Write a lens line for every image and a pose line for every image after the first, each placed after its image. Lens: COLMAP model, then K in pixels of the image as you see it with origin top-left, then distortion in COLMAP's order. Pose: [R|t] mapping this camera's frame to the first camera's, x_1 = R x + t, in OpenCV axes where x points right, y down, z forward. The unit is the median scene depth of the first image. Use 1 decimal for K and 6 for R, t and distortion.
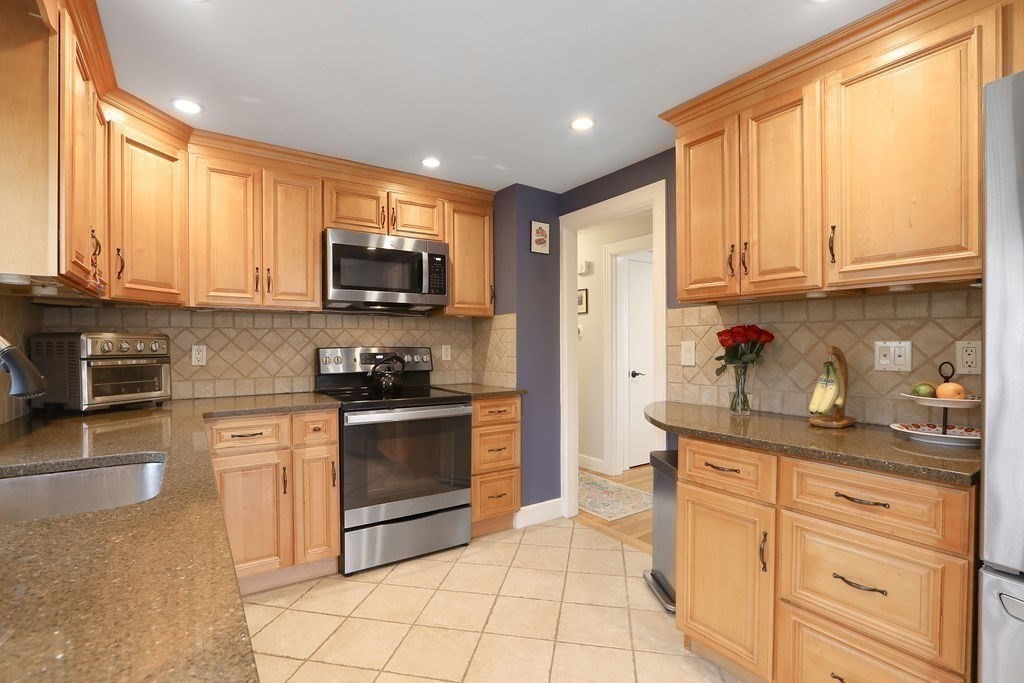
lens RADIAL K [[481.2, 0, 512.4], [0, 481.2, 351.9], [0, 0, 1]] dist [-0.017864, -0.000368]
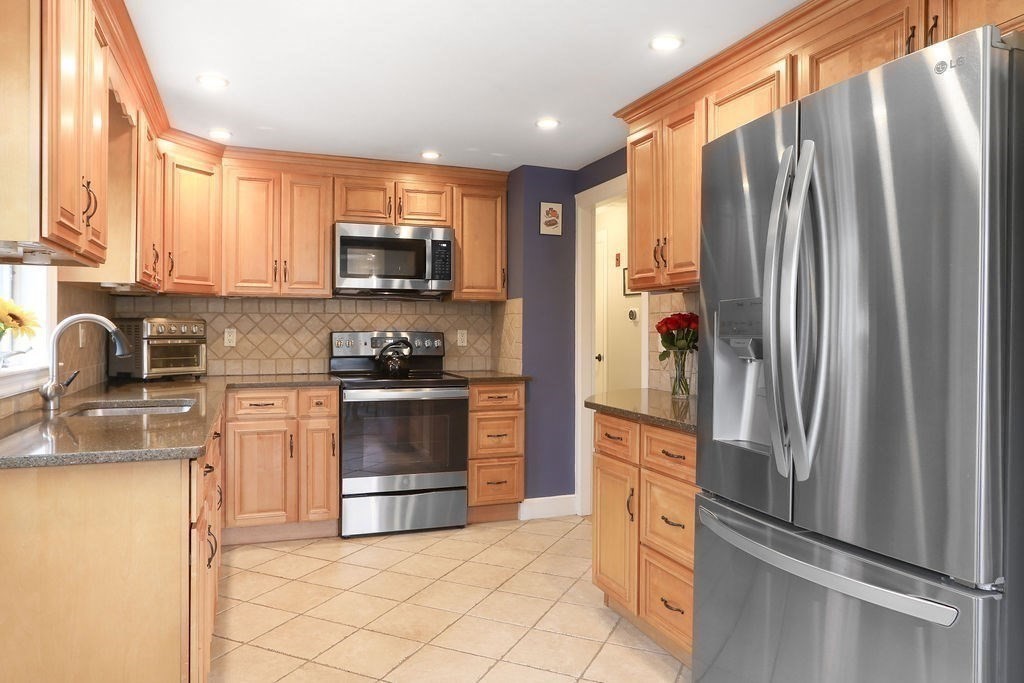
lens RADIAL K [[693.2, 0, 510.9], [0, 693.2, 331.3], [0, 0, 1]] dist [-0.025079, 0.001035]
pose [[0.973898, 0.007616, -0.226860, 0.386533], [-0.010660, 0.999869, -0.012197, 0.006102], [0.226737, 0.014297, 0.973851, -0.472107]]
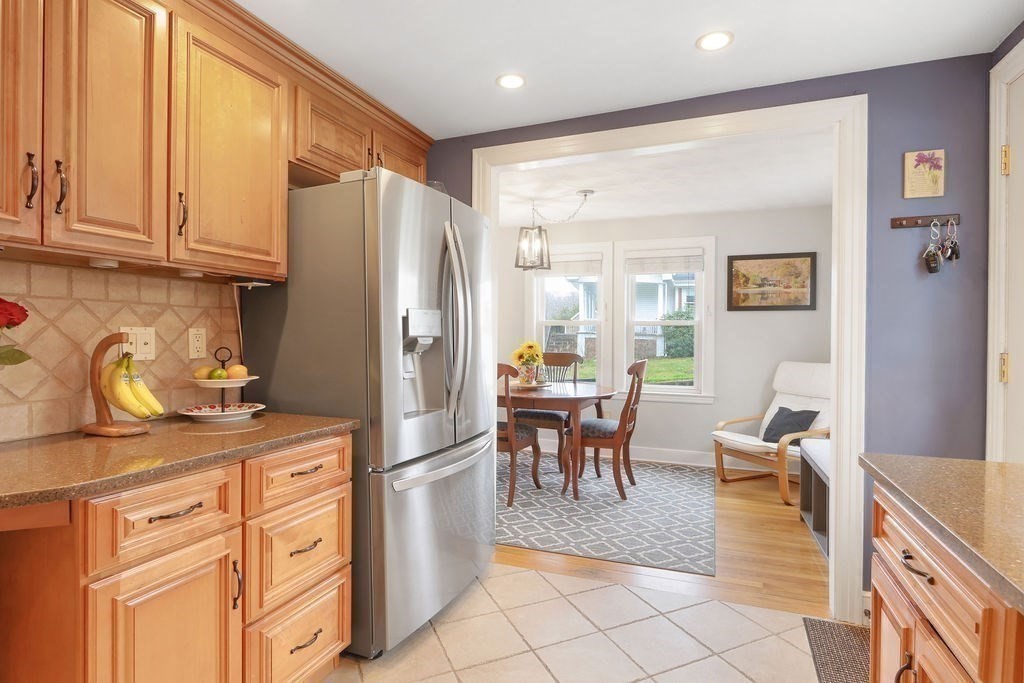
lens RADIAL K [[514.2, 0, 512.0], [0, 514.2, 341.5], [0, 0, 1]] dist [-0.001305, -0.000247]
pose [[-0.559970, -0.010408, 0.828448, -0.283378], [0.007824, 0.999810, 0.017849, -0.005268], [-0.828476, 0.016477, -0.559782, 0.675013]]
